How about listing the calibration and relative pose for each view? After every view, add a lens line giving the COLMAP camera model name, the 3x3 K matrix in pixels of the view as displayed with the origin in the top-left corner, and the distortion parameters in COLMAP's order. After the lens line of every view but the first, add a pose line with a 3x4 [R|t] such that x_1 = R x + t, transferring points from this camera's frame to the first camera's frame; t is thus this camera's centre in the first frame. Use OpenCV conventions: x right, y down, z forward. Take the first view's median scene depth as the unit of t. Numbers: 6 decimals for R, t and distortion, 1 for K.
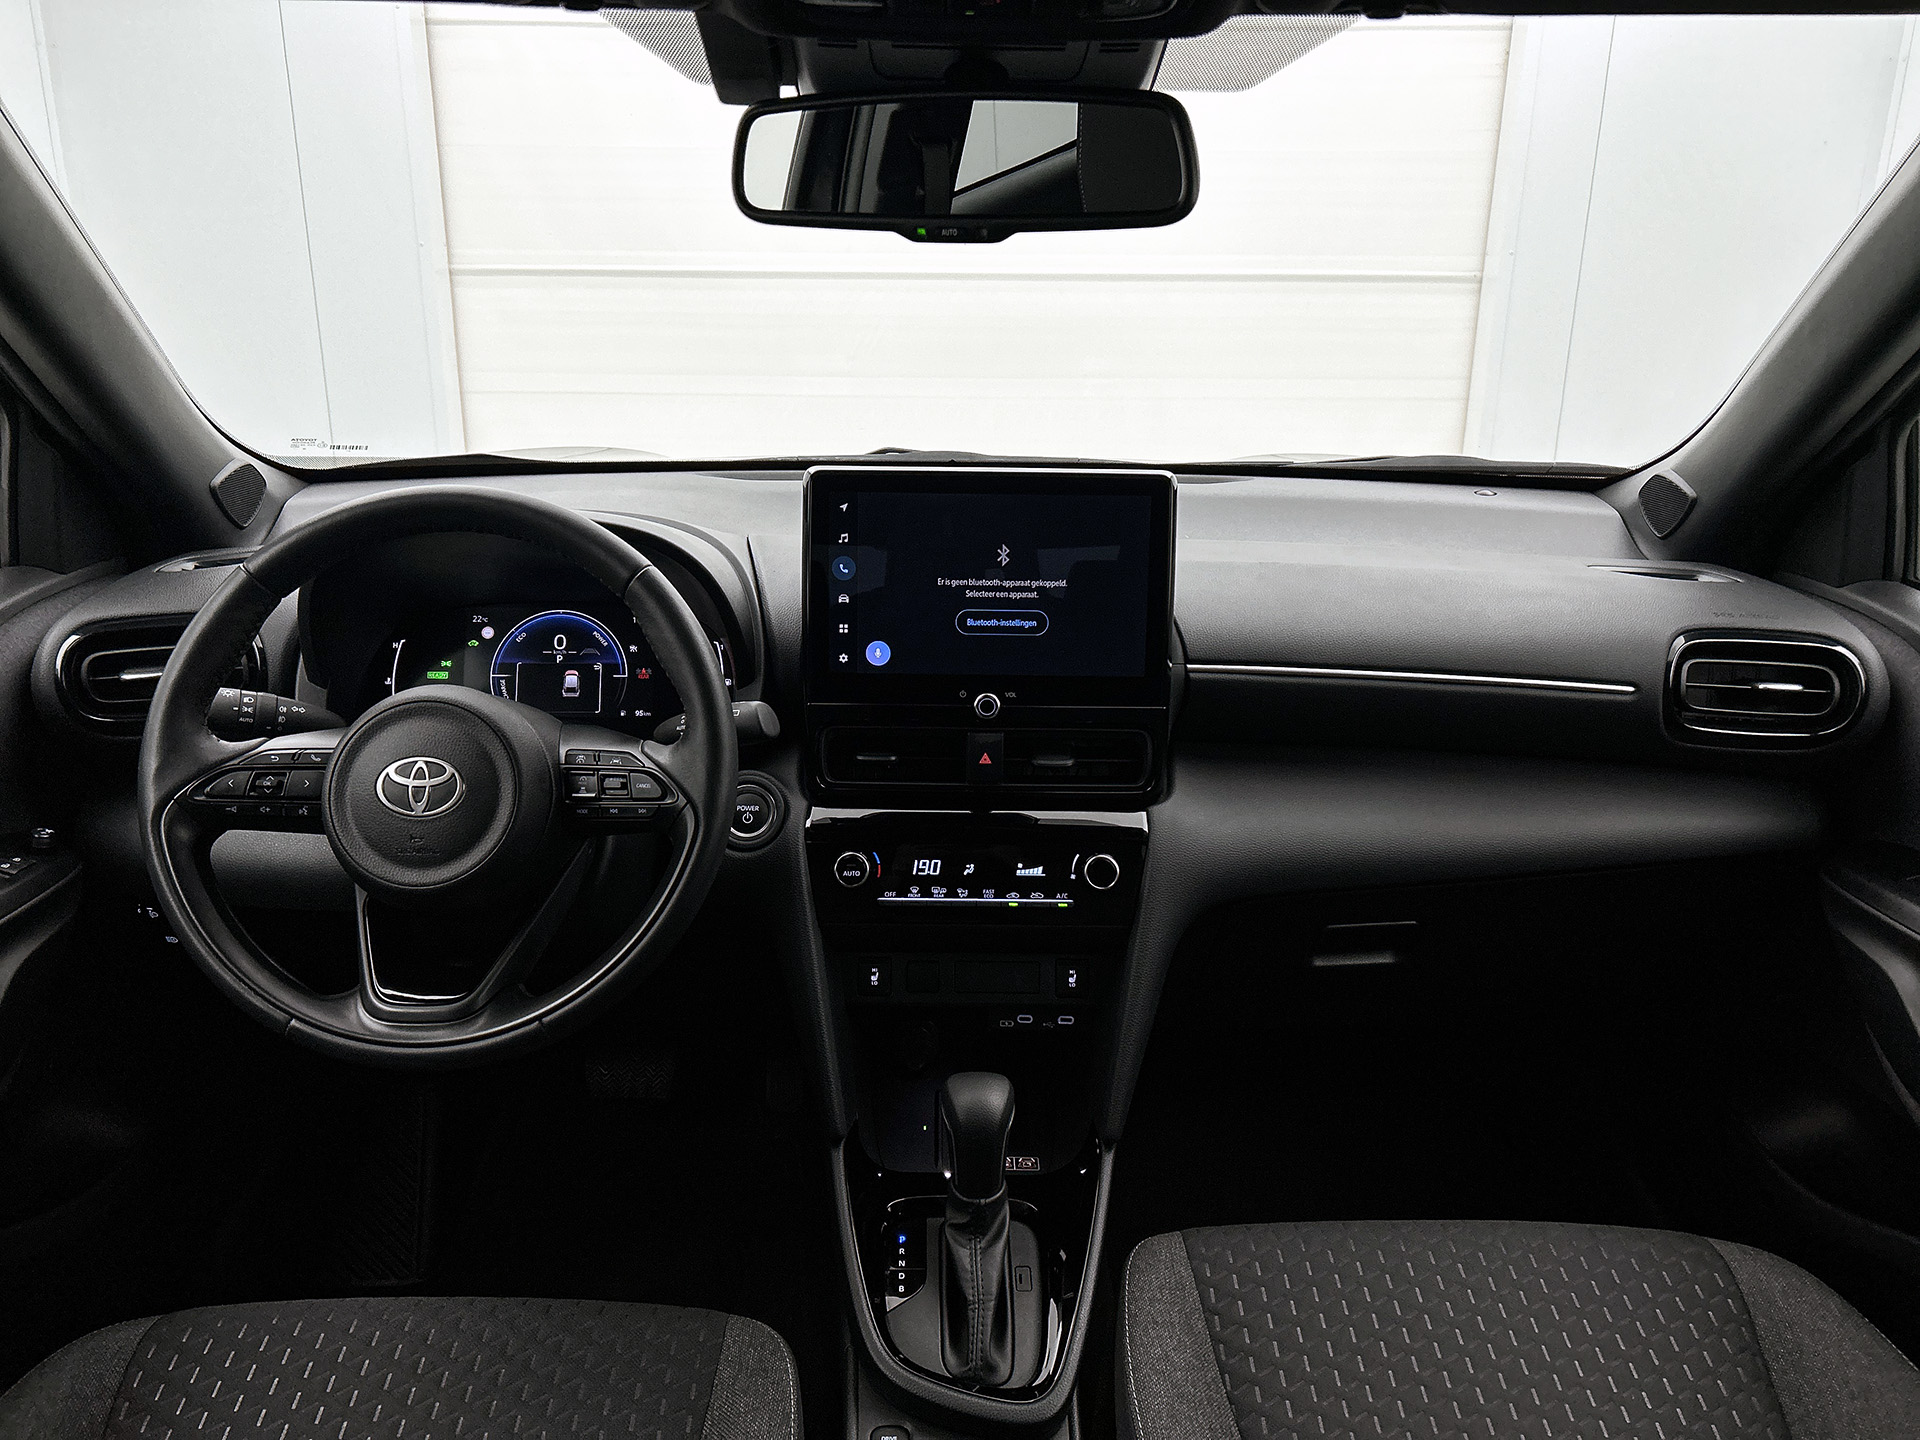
lens RADIAL K [[1461.1, 0, 960.0], [0, 1461.1, 720.0], [0, 0, 1]] dist [0.089518, -0.098338]
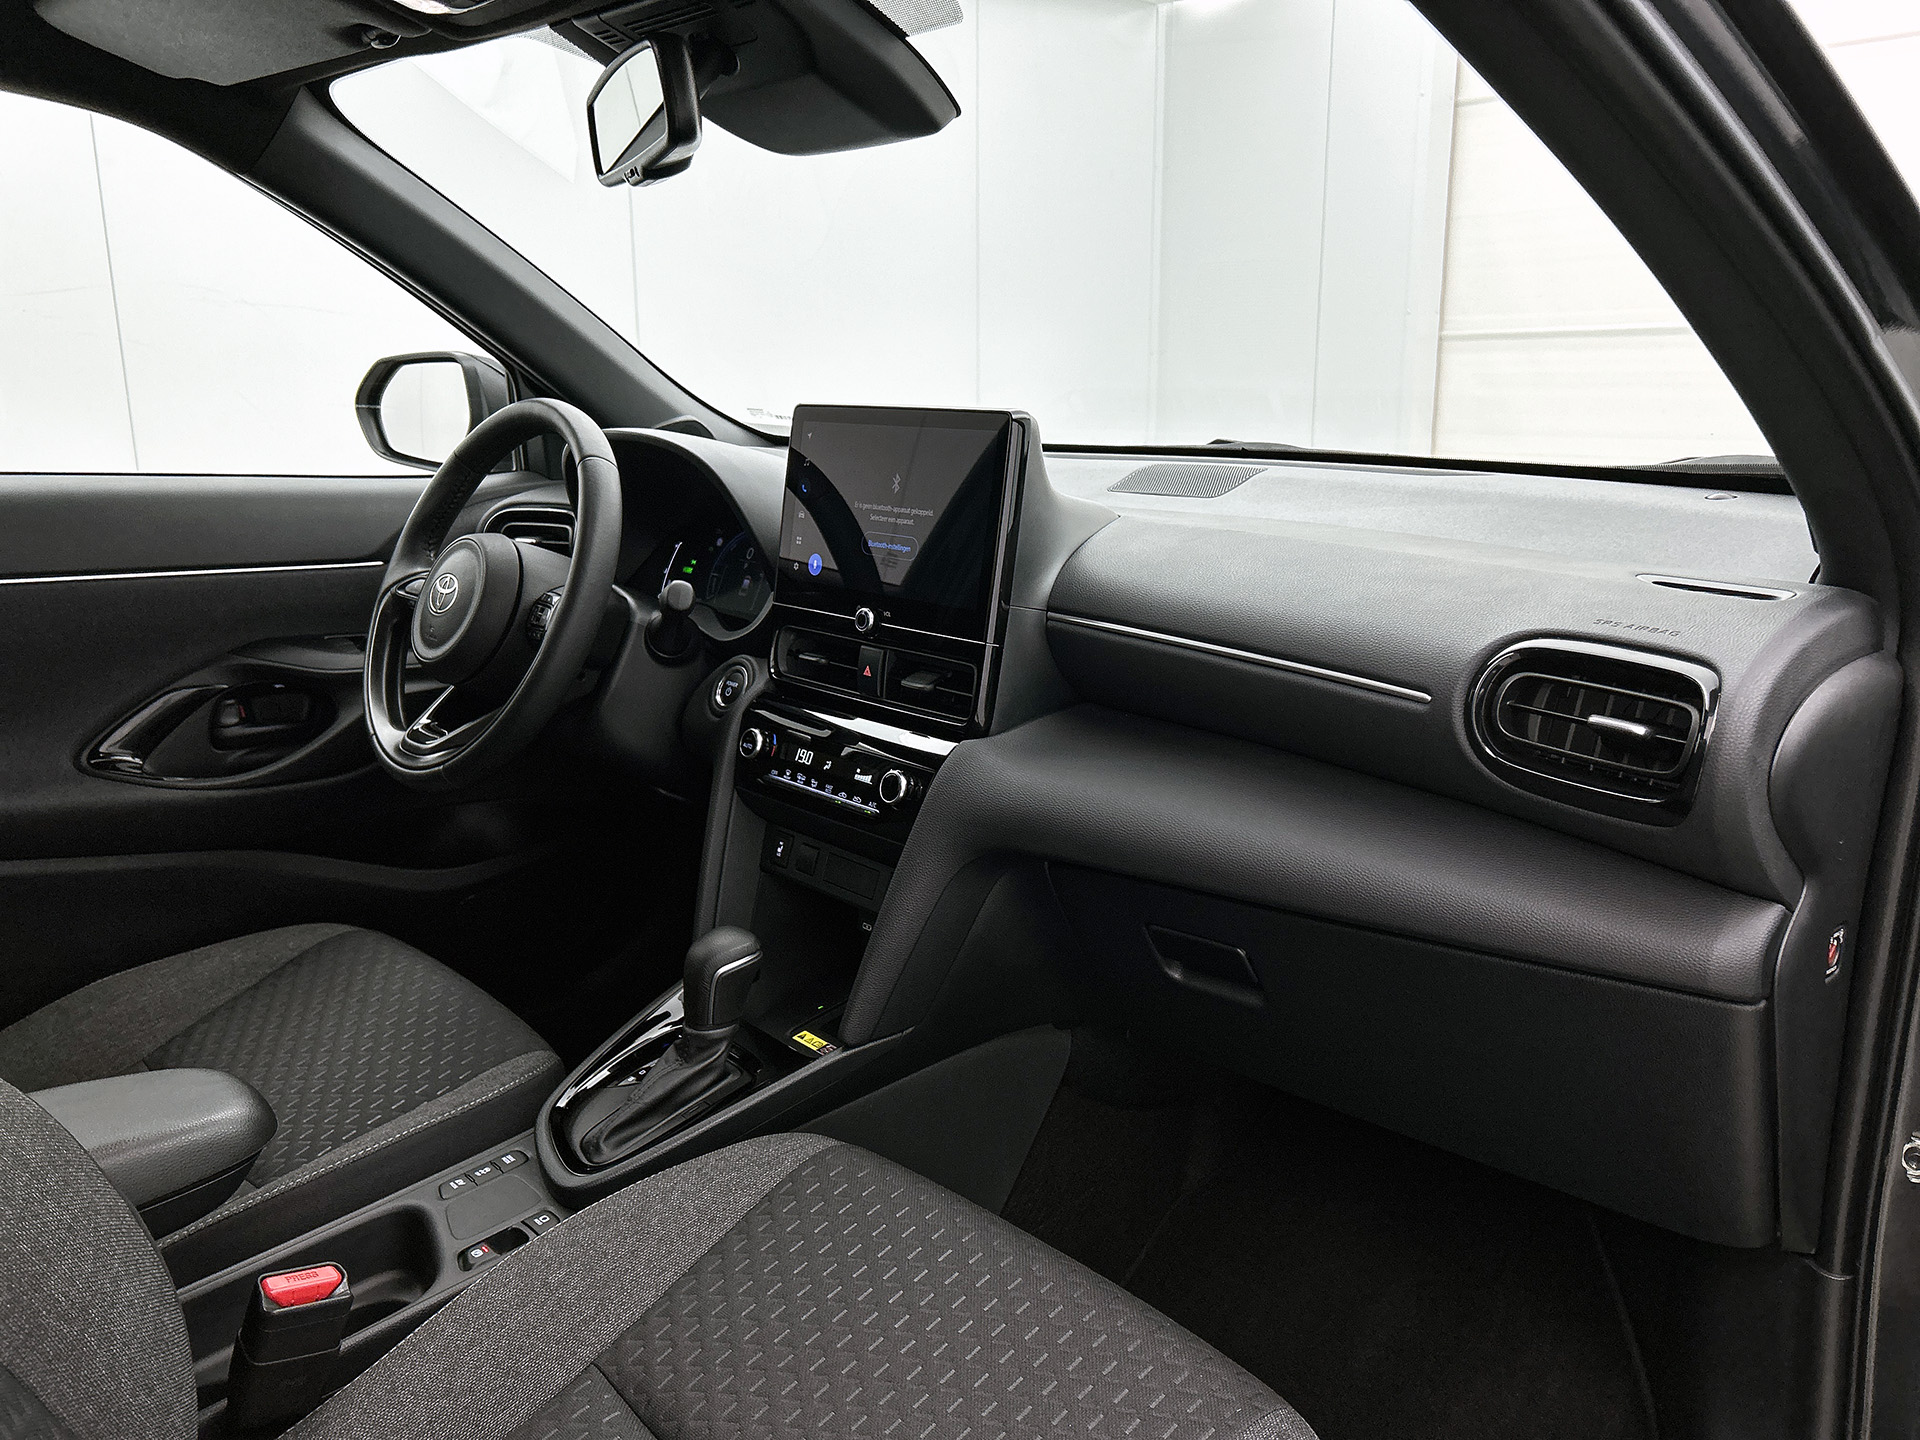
lens RADIAL K [[1461.1, 0, 960.0], [0, 1461.1, 720.0], [0, 0, 1]] dist [0.089518, -0.098338]
pose [[0.673949, 0.158173, -0.721647, 0.833629], [-0.206106, 0.978284, 0.021941, 0.023616], [0.709446, 0.133949, 0.691914, 0.297720]]
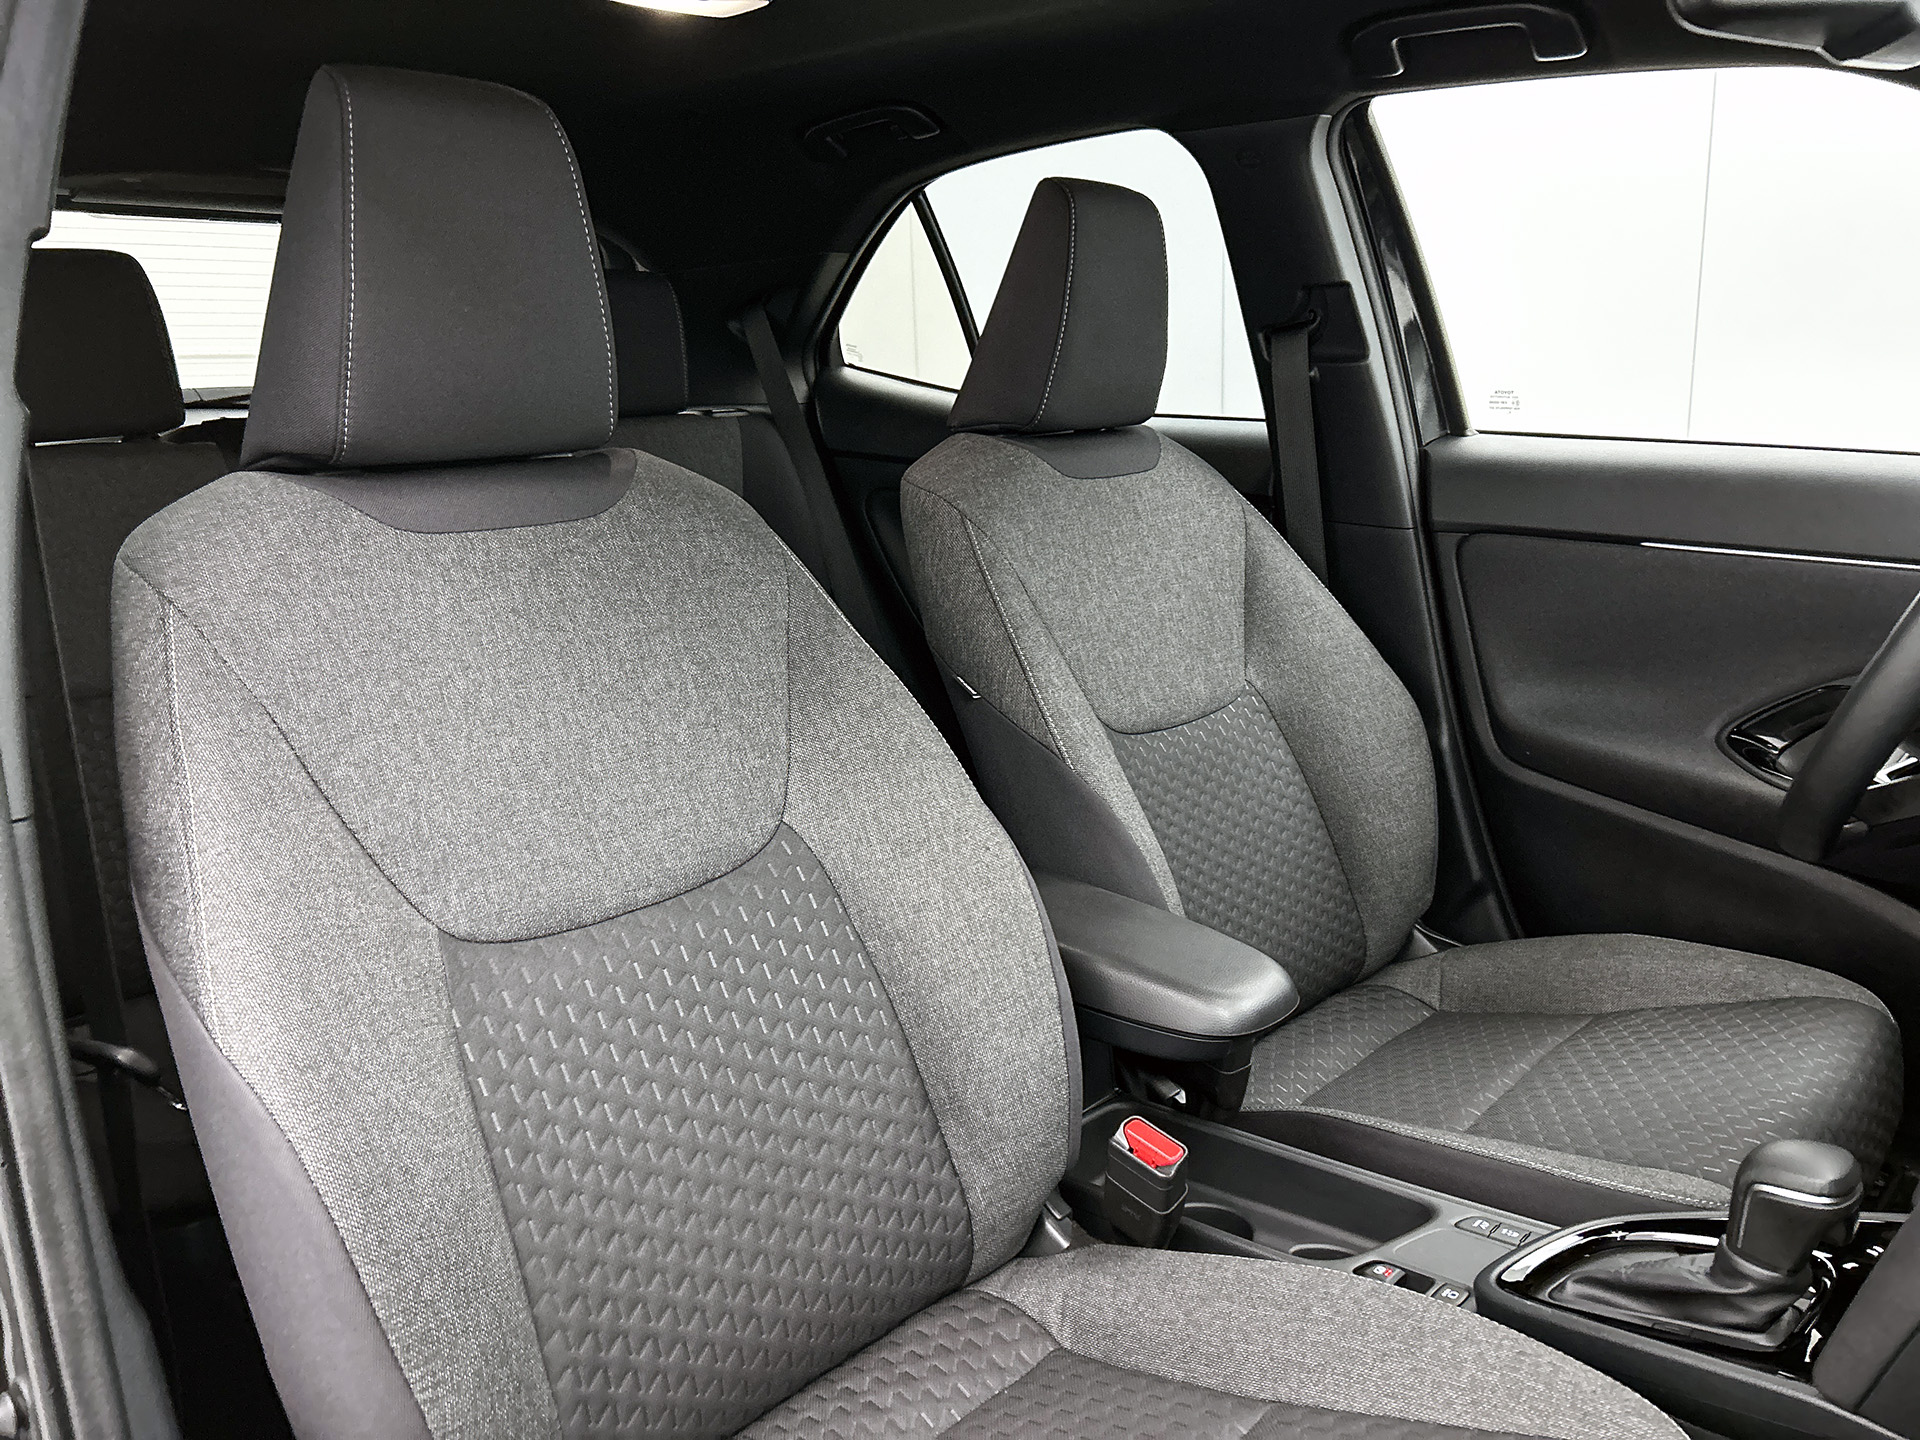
lens RADIAL K [[1461.1, 0, 960.0], [0, 1461.1, 720.0], [0, 0, 1]] dist [0.089518, -0.098338]
pose [[-0.698704, 0.173459, -0.694064, 0.761746], [-0.182309, 0.894961, 0.407195, -0.173914], [0.691792, 0.411043, -0.593690, 0.950529]]
